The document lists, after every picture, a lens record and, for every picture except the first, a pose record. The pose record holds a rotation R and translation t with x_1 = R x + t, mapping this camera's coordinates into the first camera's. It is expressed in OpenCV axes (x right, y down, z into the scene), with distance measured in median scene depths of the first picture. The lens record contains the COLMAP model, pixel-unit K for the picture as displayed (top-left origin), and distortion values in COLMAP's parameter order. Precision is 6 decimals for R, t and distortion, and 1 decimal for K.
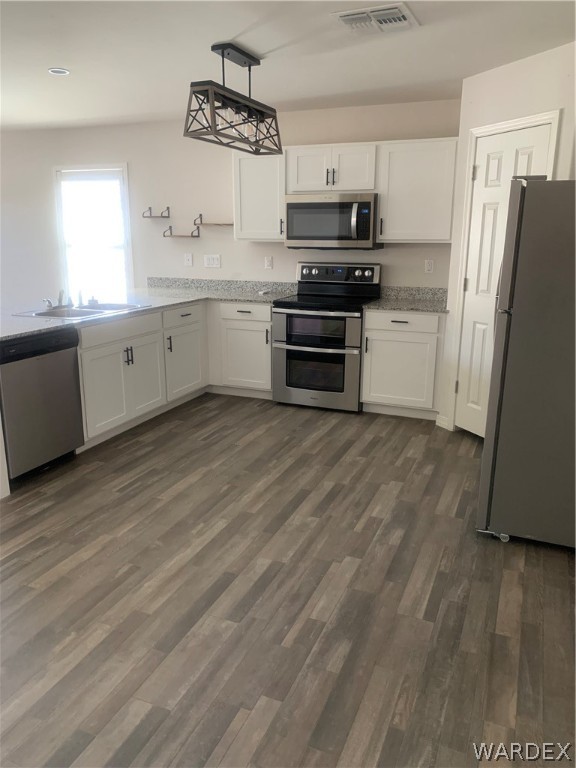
lens RADIAL K [[587.3, 0, 283.9], [0, 587.3, 381.4], [0, 0, 1]] dist [-0.005343, -0.020496]
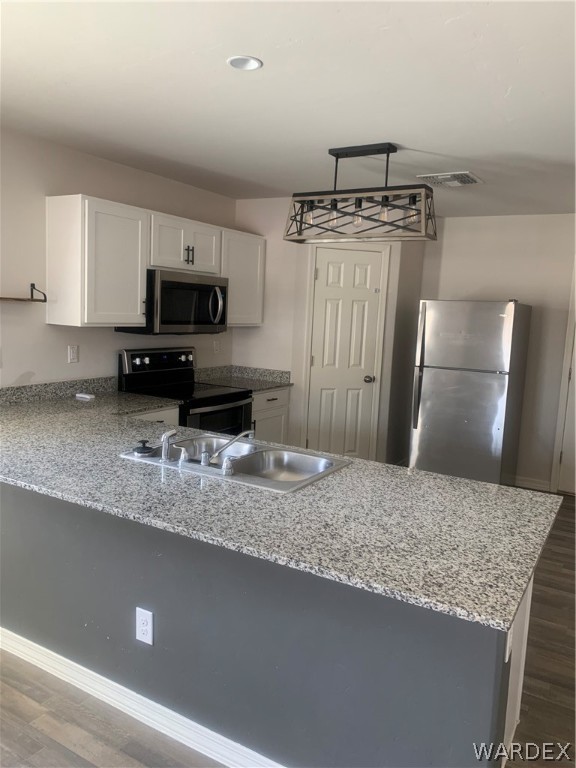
lens RADIAL K [[587.3, 0, 286.4], [0, 587.3, 377.2], [0, 0, 1]] dist [-0.005343, -0.020496]
pose [[0.130987, -0.112844, 0.984941, -0.755275], [0.196402, 0.976763, 0.085787, -0.202882], [-0.971735, 0.182207, 0.150106, 0.714894]]
